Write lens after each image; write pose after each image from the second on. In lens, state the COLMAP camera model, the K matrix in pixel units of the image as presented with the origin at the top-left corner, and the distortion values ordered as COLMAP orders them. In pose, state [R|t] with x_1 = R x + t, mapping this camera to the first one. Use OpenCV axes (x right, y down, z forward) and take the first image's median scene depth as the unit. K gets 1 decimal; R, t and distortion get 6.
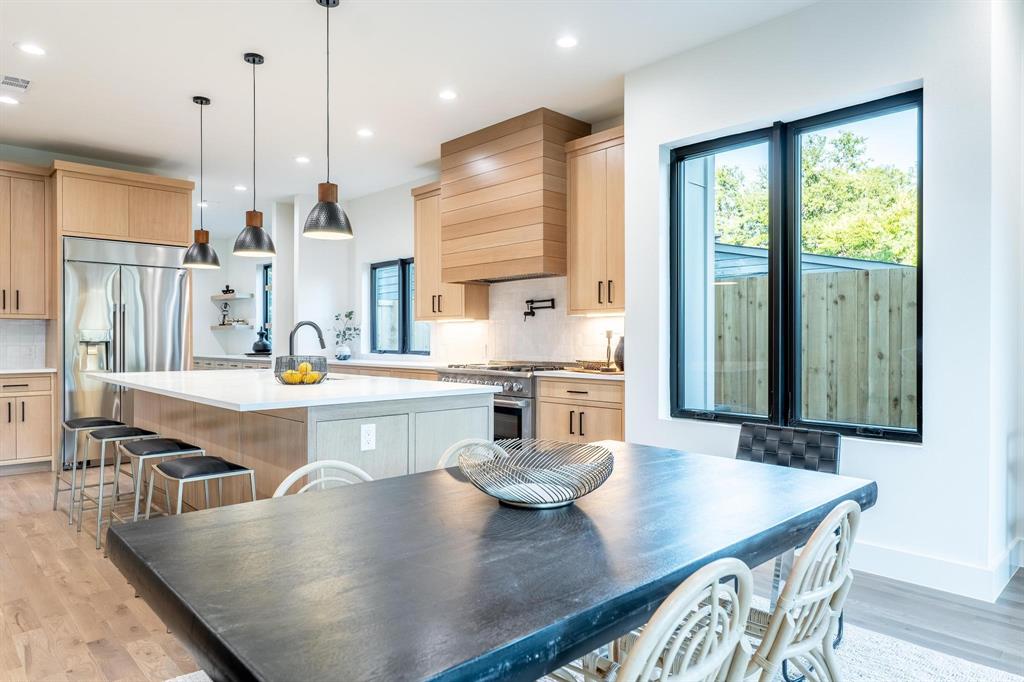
lens RADIAL K [[638.8, 0, 512.0], [0, 638.8, 341.0], [0, 0, 1]] dist [-0.000401, 0.000108]
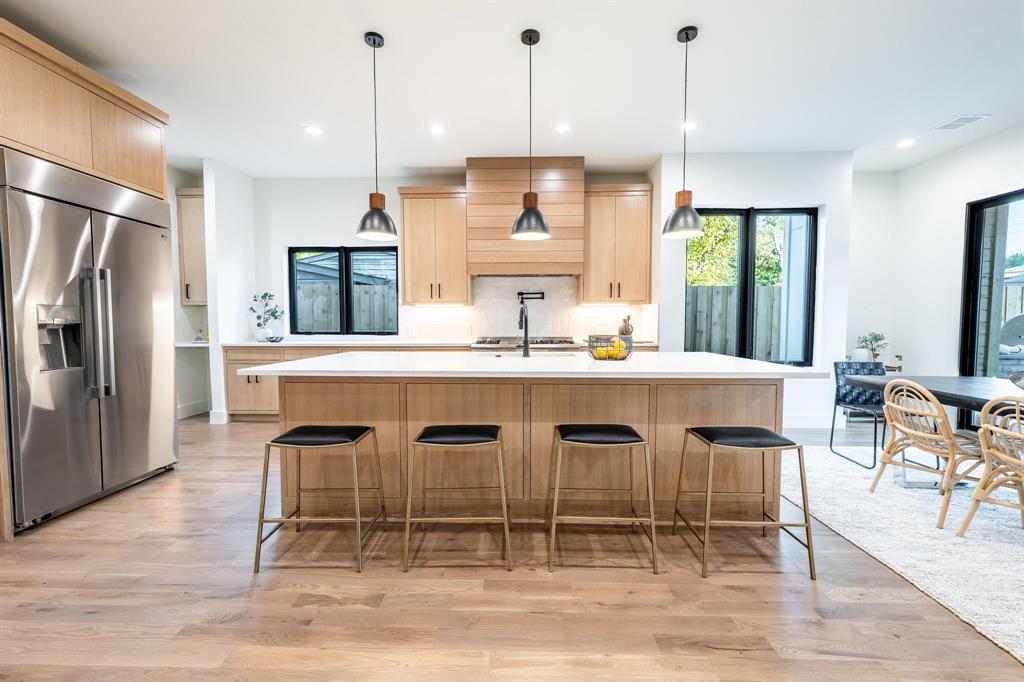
lens RADIAL K [[420.4, 0, 512.0], [0, 420.4, 341.0], [0, 0, 1]] dist [0.003775, 0.000216]
pose [[0.707159, -0.032982, 0.706285, -0.714523], [0.002235, 0.999011, 0.044414, 0.000200], [-0.707051, -0.029829, 0.706533, 0.429593]]
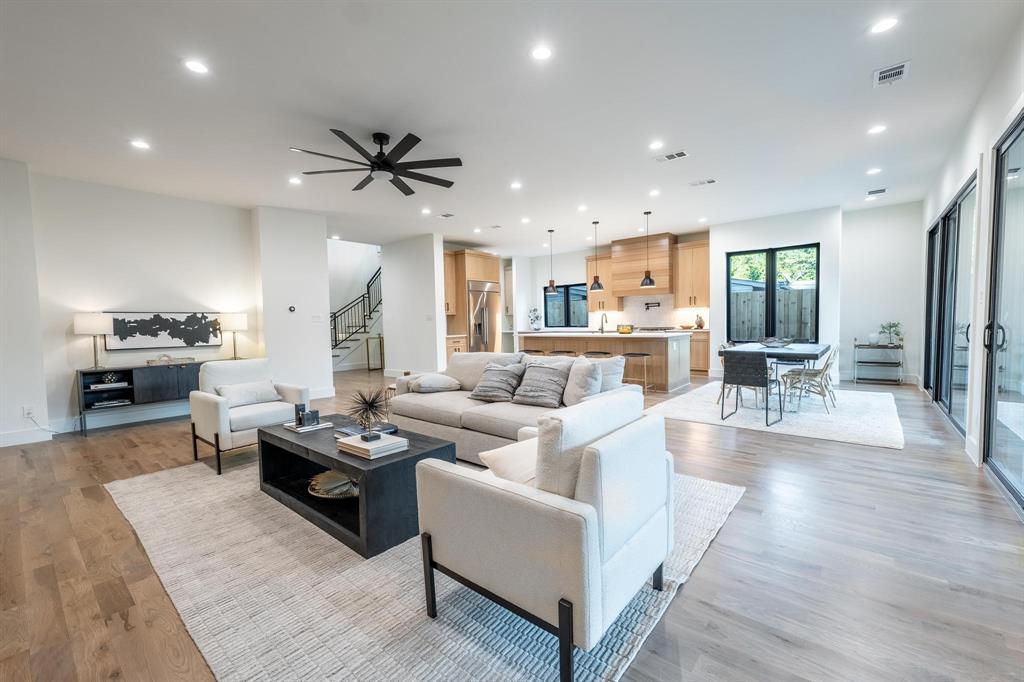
lens RADIAL K [[421.1, 0, 512.0], [0, 421.1, 341.0], [0, 0, 1]] dist [0.001908, 0.000020]
pose [[0.992849, -0.026321, 0.116437, -0.803745], [0.021597, 0.998899, 0.041649, 0.004876], [-0.117405, -0.038837, 0.992324, -0.686662]]
